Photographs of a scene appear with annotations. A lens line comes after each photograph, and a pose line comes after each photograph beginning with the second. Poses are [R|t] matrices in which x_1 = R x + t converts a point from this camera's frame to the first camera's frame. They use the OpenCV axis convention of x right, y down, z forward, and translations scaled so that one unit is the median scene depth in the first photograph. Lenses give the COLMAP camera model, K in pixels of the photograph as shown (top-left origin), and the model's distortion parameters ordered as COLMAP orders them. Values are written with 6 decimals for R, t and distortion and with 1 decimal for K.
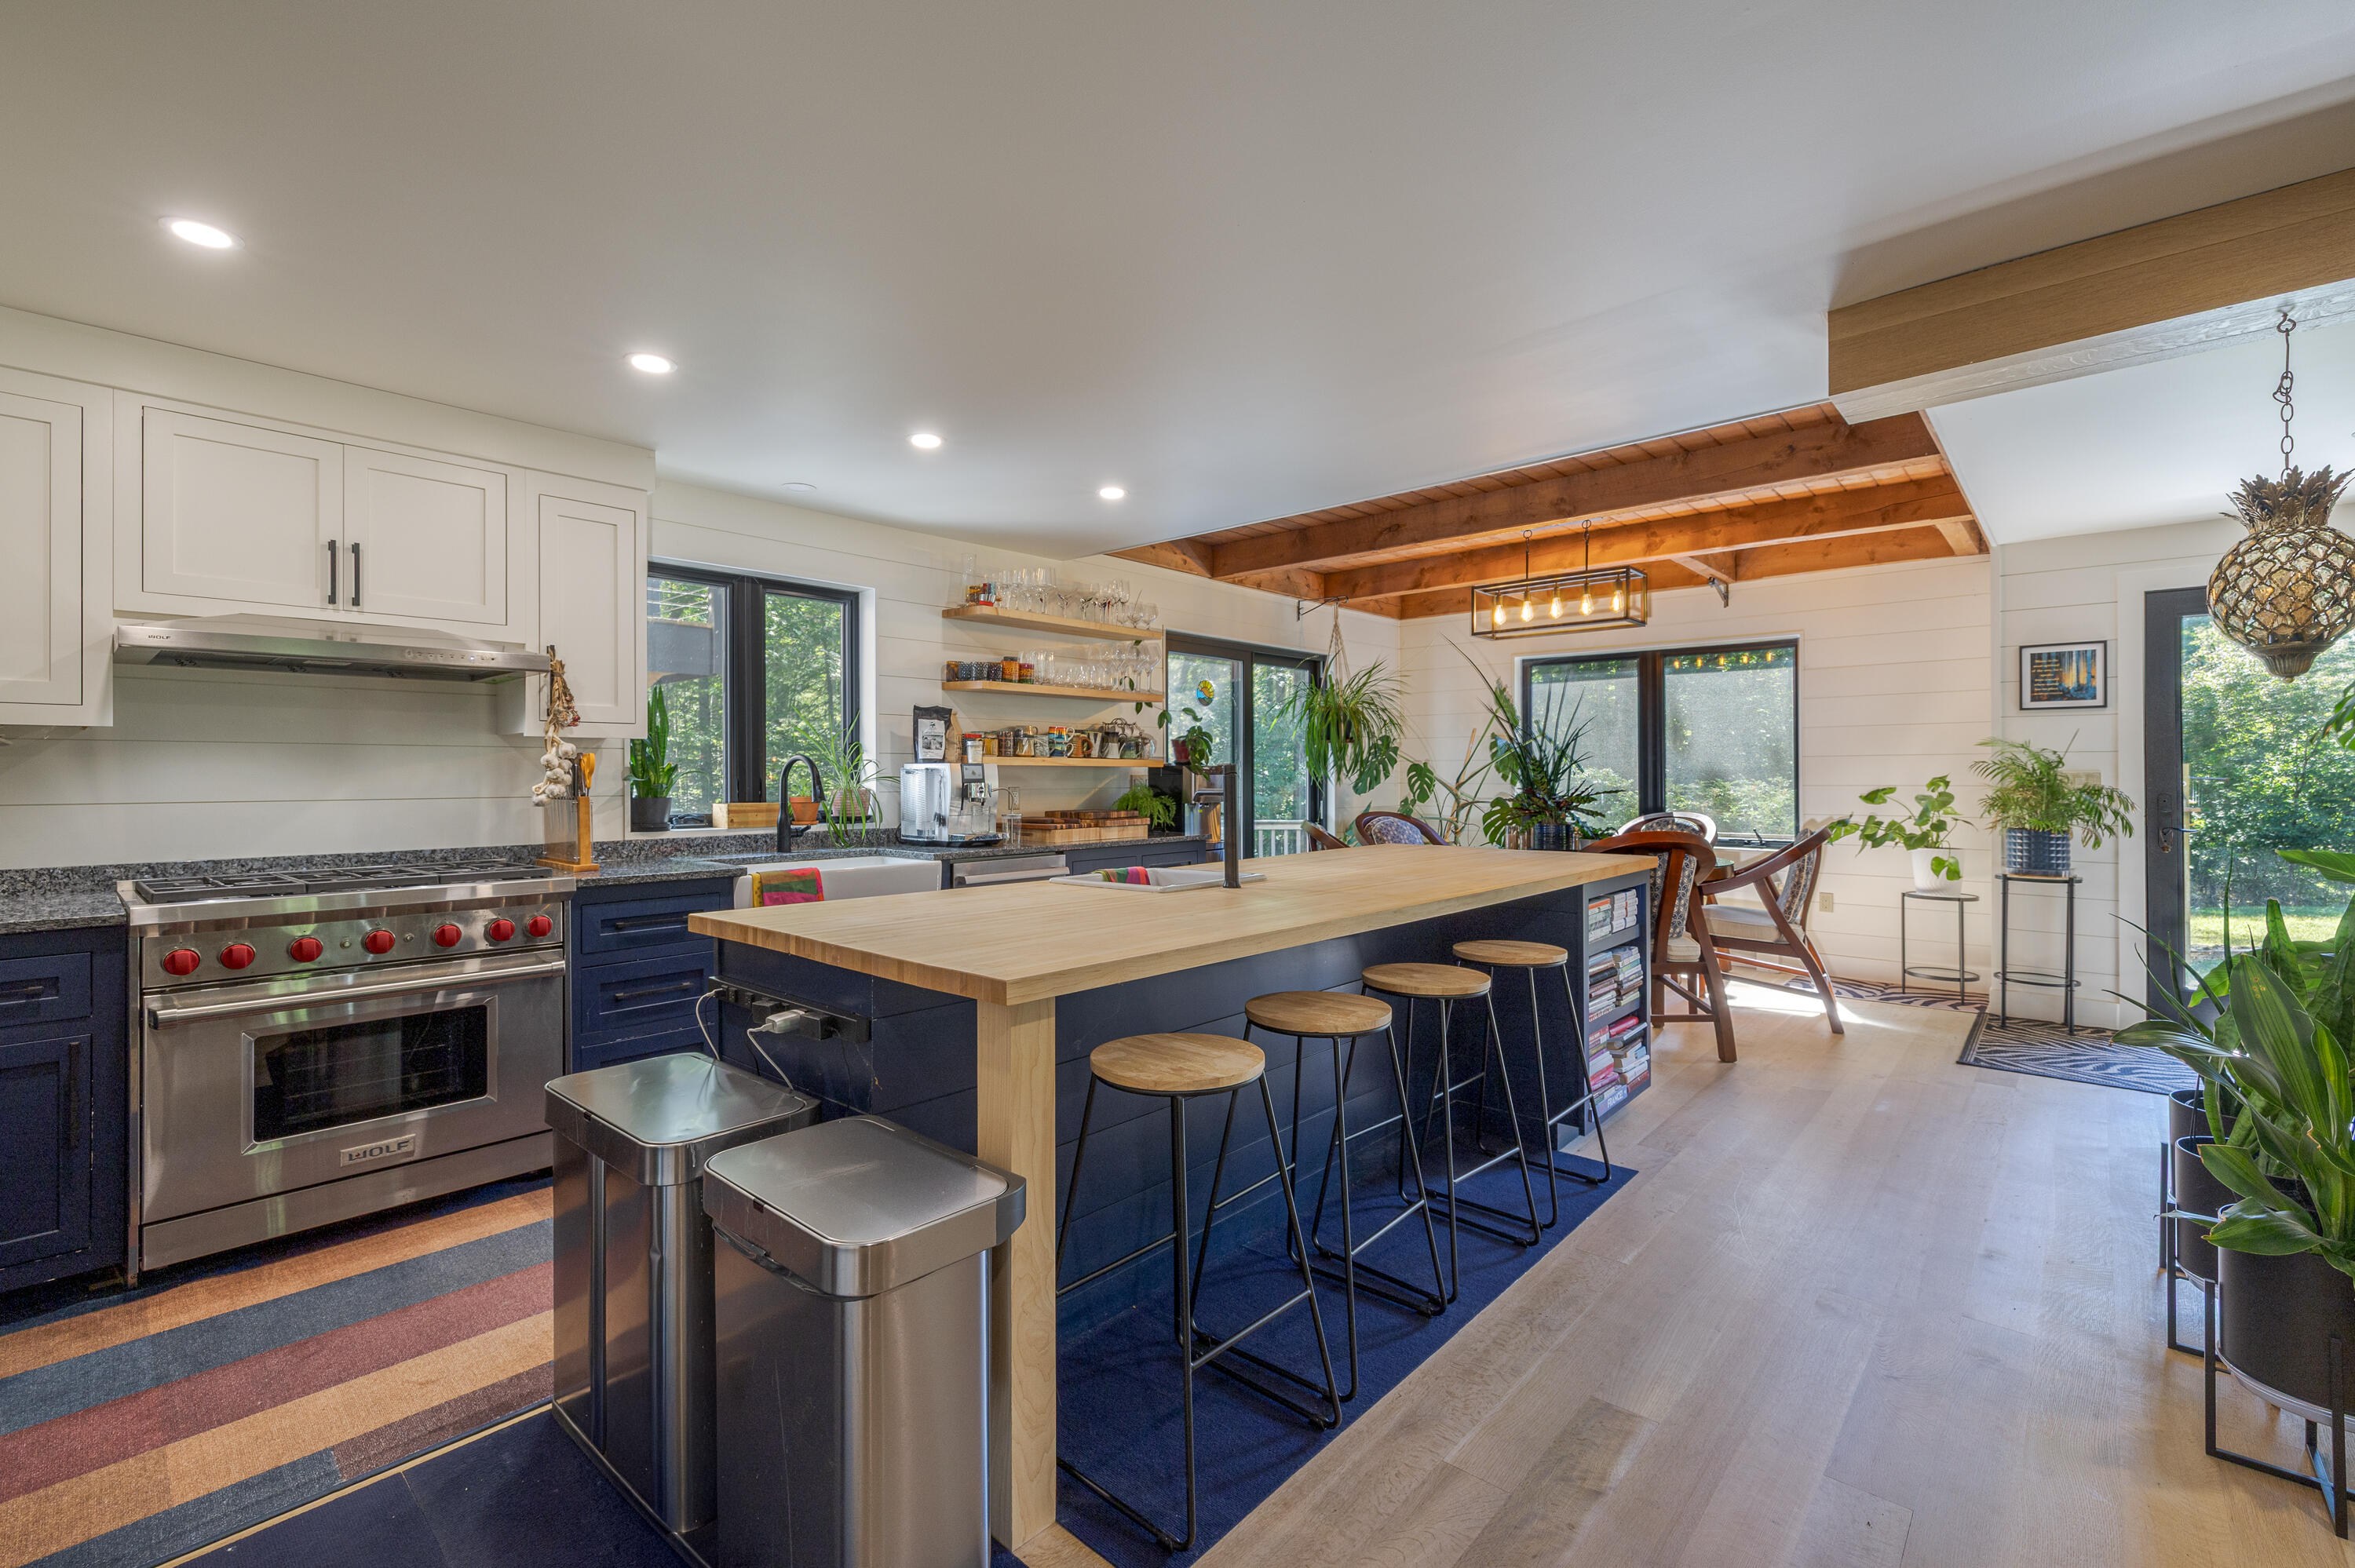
lens RADIAL K [[1008.6, 0, 1168.1], [0, 1008.6, 770.4], [0, 0, 1]] dist [0.006349, -0.002222]
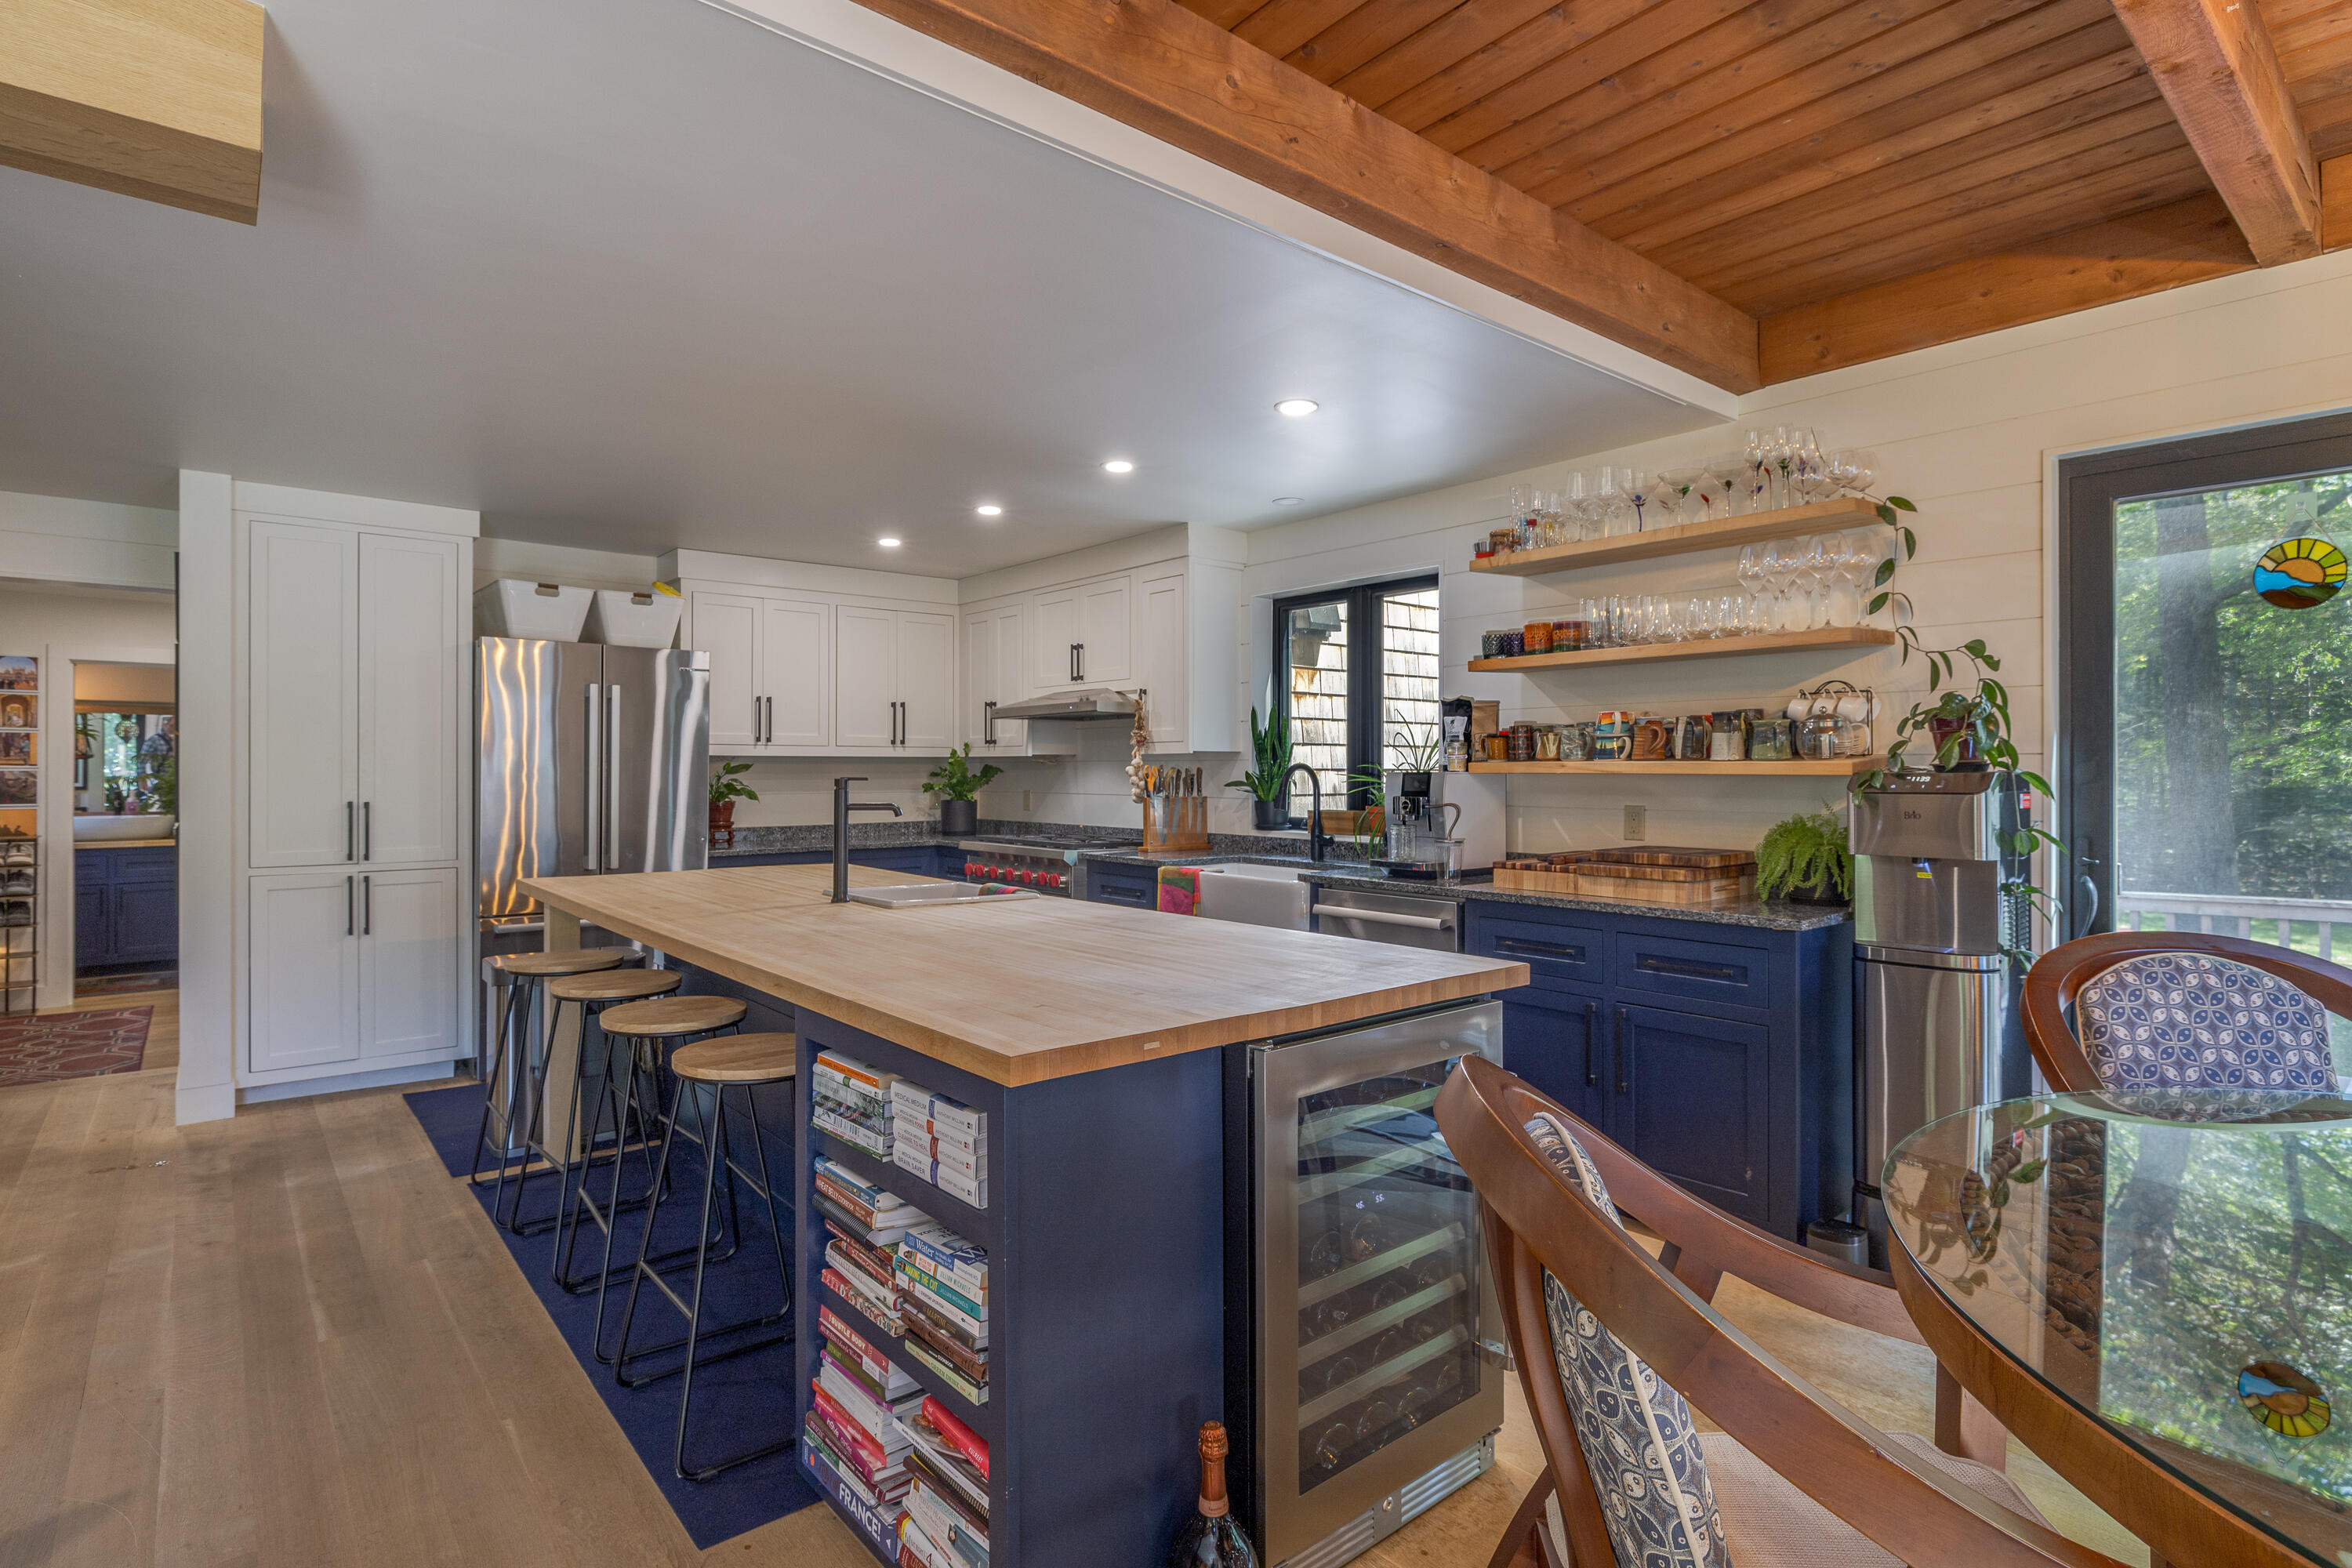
lens RADIAL K [[1163.9, 0, 1181.5], [0, 1163.9, 768.5], [0, 0, 1]] dist [-0.008935, 0.001078]
pose [[-0.130840, 0.000715, -0.991403, 0.665216], [0.003395, 0.999994, 0.000273, -0.009103], [0.991398, -0.003330, -0.130842, 0.855509]]
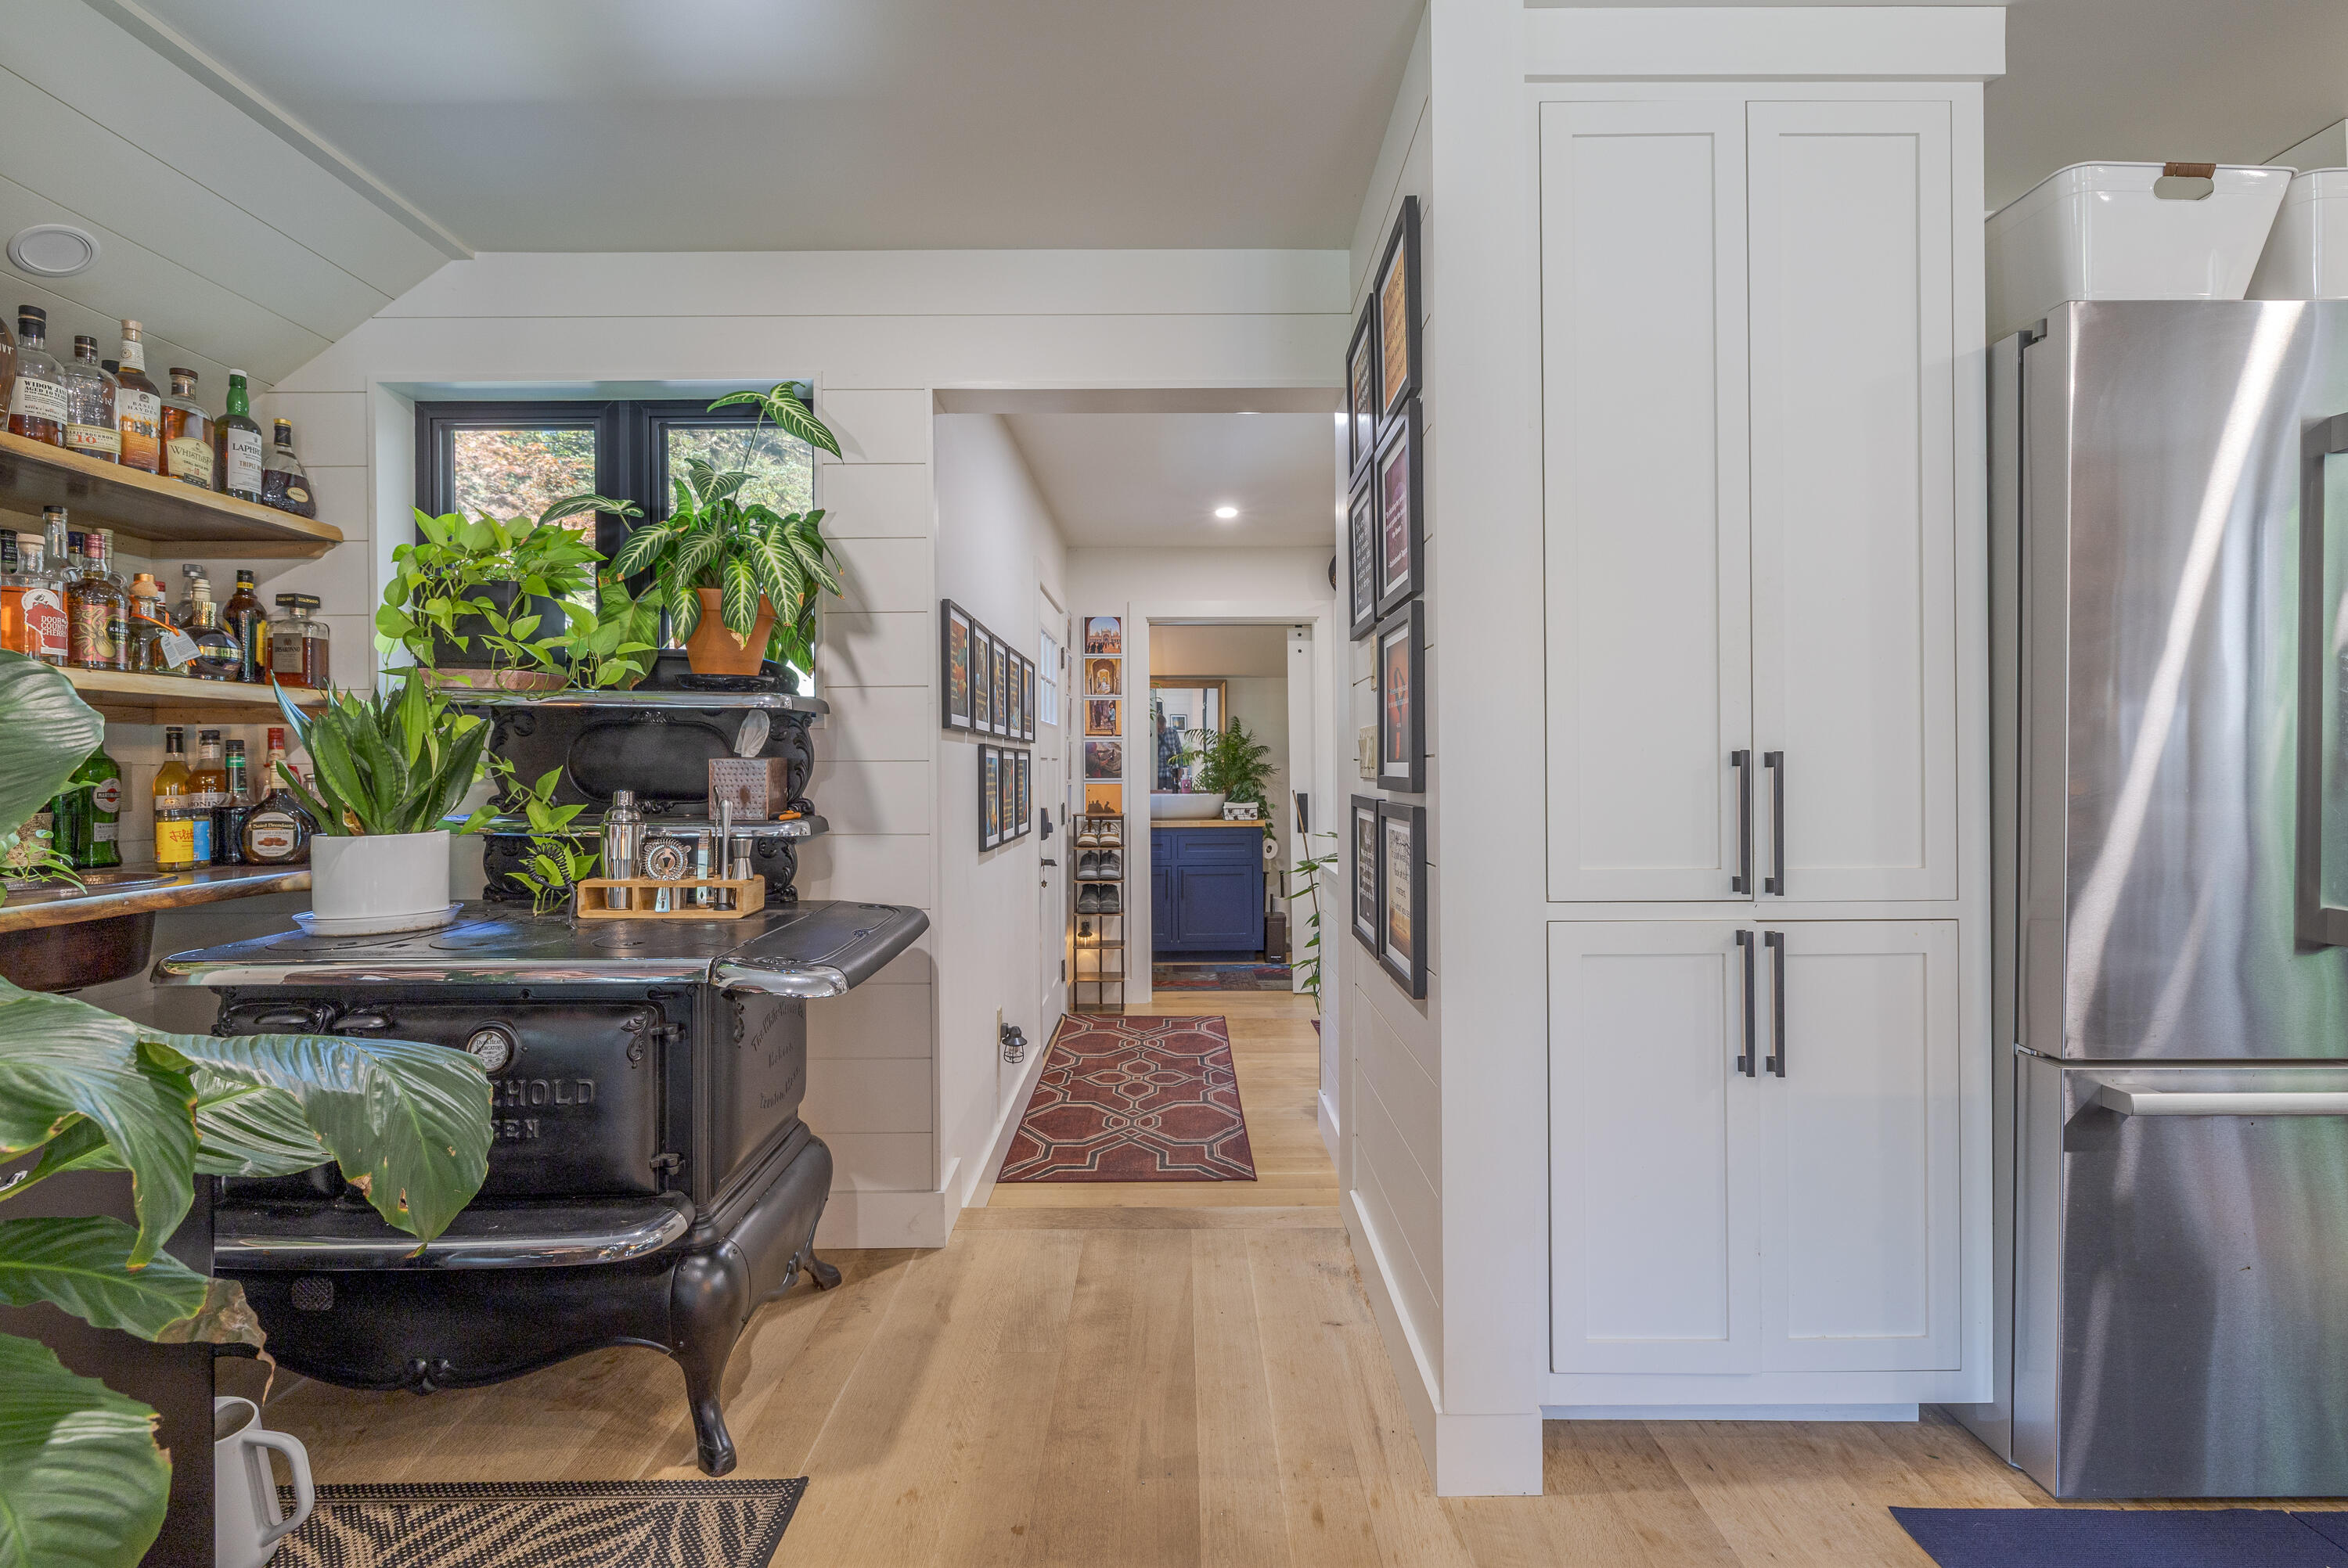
lens RADIAL K [[1033.6, 0, 1175.5], [0, 1033.6, 777.3], [0, 0, 1]] dist [-0.003192, -0.000312]
pose [[-0.737962, 0.013564, -0.674706, 0.196867], [0.011574, 0.999905, 0.007443, 0.020012], [0.674743, -0.002317, -0.738049, 0.195382]]
